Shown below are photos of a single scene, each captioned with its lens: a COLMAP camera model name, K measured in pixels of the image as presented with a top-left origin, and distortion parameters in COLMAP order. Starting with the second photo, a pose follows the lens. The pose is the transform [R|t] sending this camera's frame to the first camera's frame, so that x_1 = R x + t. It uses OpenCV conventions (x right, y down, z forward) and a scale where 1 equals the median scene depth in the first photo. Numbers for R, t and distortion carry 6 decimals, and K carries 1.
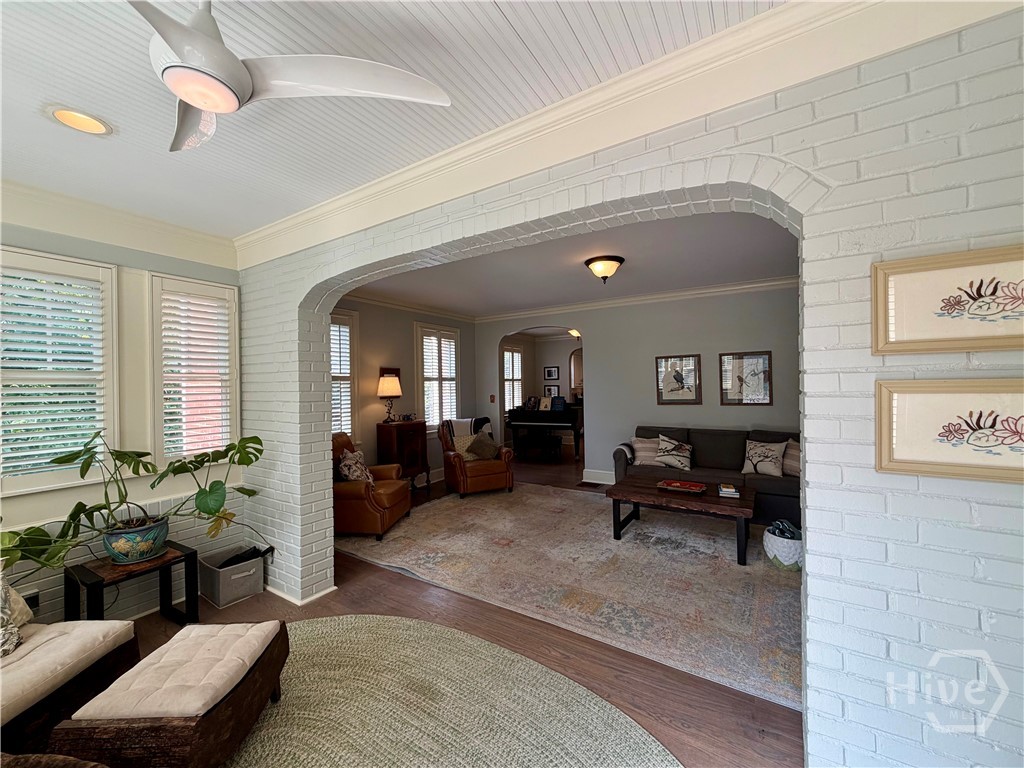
lens RADIAL K [[407.4, 0, 510.4], [0, 407.4, 385.5], [0, 0, 1]] dist [0.000593, 0.000479]
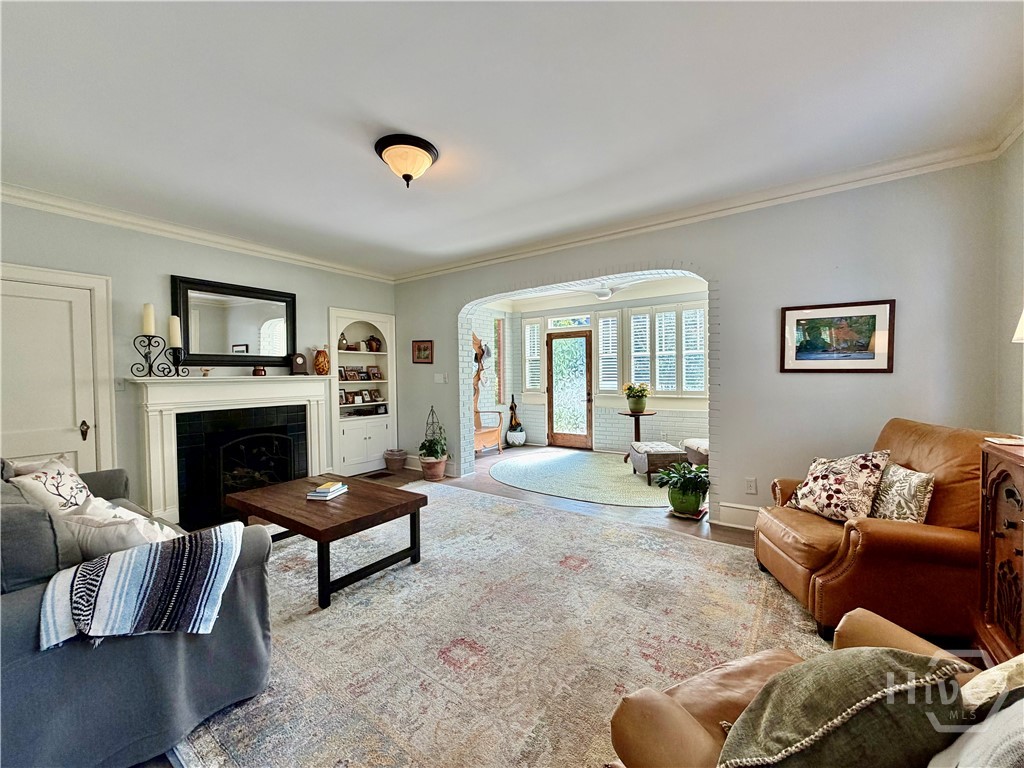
lens RADIAL K [[407.4, 0, 511.2], [0, 407.4, 383.7], [0, 0, 1]] dist [0.000593, 0.000479]
pose [[-0.998609, 0.028507, 0.044363, 0.047772], [0.029626, 0.999254, 0.024771, 0.045062], [-0.043624, 0.026051, -0.998708, 1.567666]]
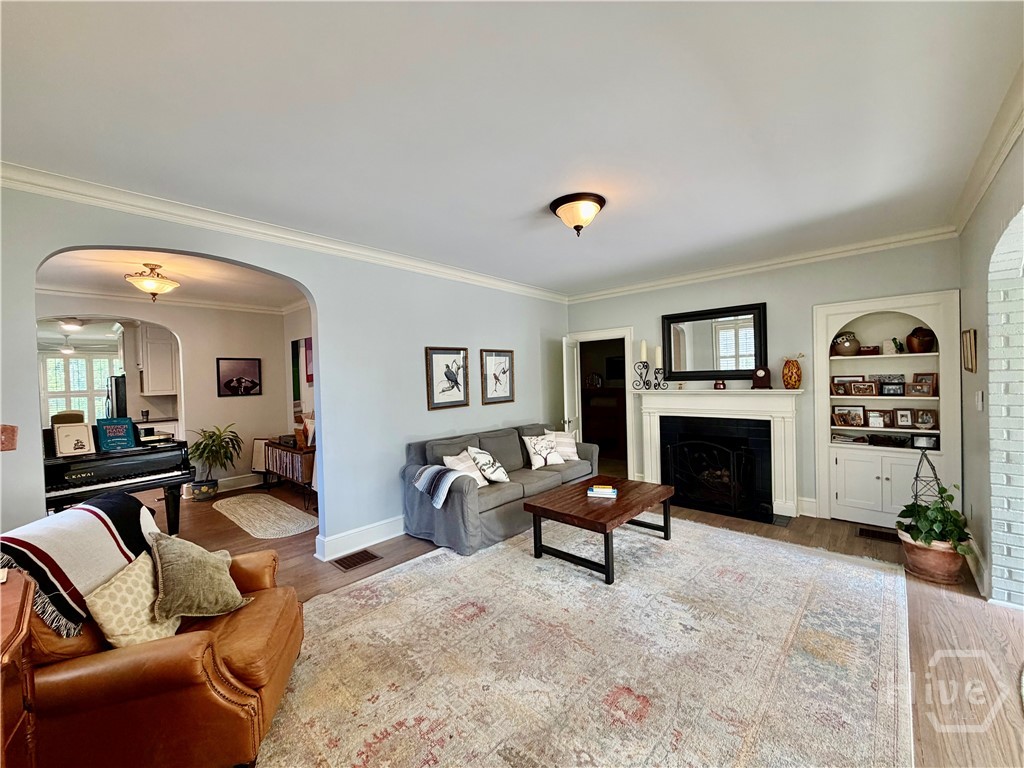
lens RADIAL K [[407.4, 0, 508.8], [0, 407.4, 383.9], [0, 0, 1]] dist [0.000593, 0.000479]
pose [[0.174233, -0.002104, 0.984702, -0.469298], [0.027986, 0.999604, -0.002816, 0.005402], [-0.984307, 0.028049, 0.174223, 0.957693]]
